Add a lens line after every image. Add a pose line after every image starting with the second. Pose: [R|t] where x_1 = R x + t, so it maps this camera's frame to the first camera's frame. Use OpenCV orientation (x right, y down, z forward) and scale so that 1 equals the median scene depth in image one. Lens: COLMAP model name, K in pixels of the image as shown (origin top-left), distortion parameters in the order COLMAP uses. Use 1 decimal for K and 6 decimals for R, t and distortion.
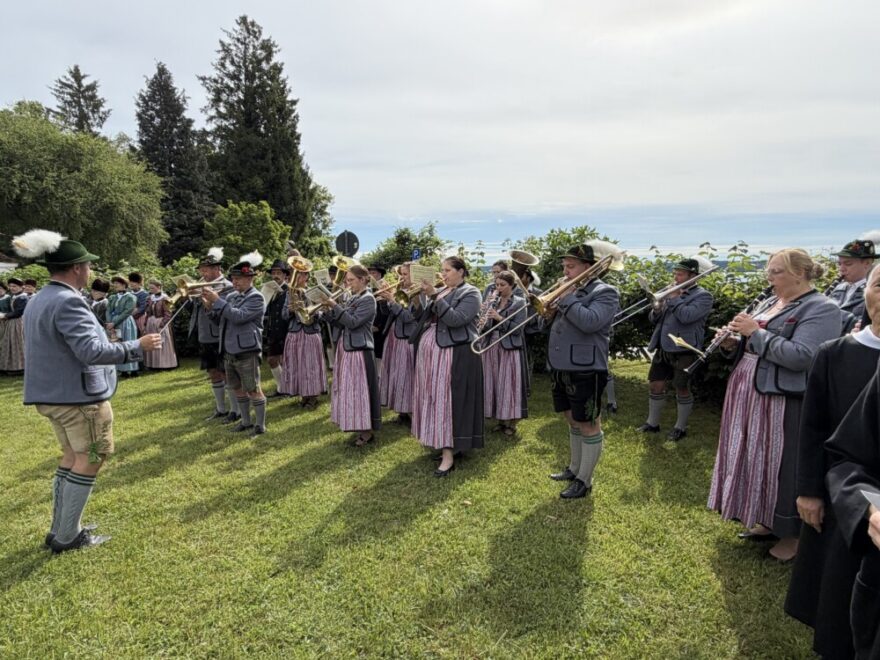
lens RADIAL K [[506.6, 0, 443.7], [0, 506.6, 334.1], [0, 0, 1]] dist [0.009369, 0.001405]
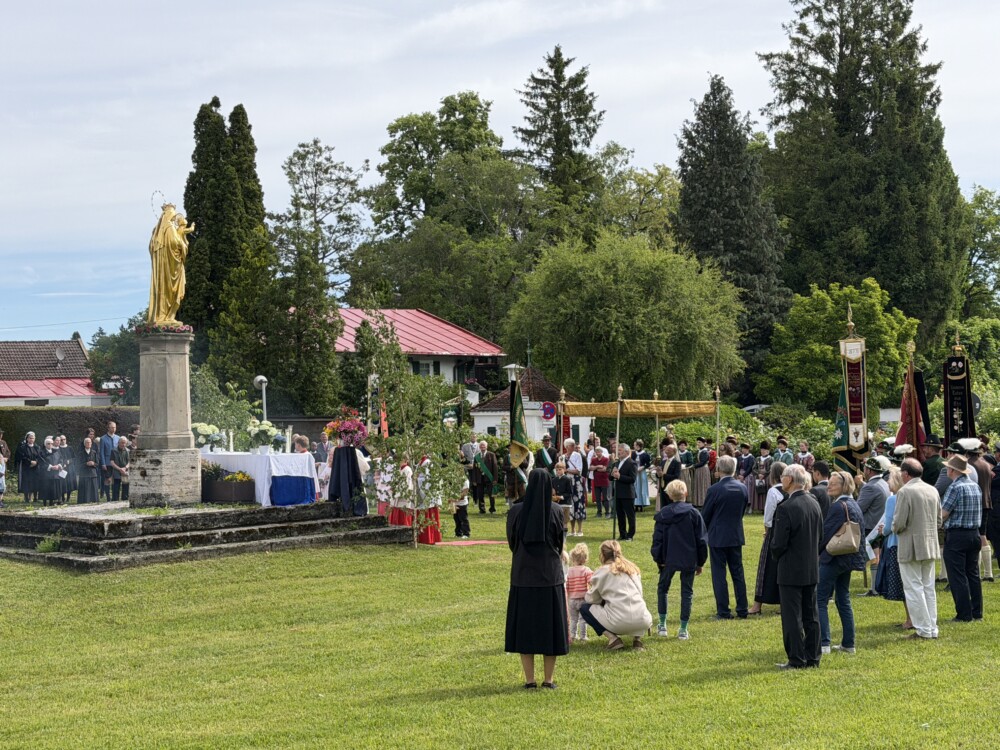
lens RADIAL K [[1472.5, 0, 501.4], [0, 1472.5, 378.8], [0, 0, 1]] dist [0.148265, 0.000000]
pose [[0.842827, -0.017204, -0.537909, 0.162261], [-0.044741, 0.993789, -0.101888, 0.031491], [0.536321, 0.109941, 0.836823, -0.511189]]
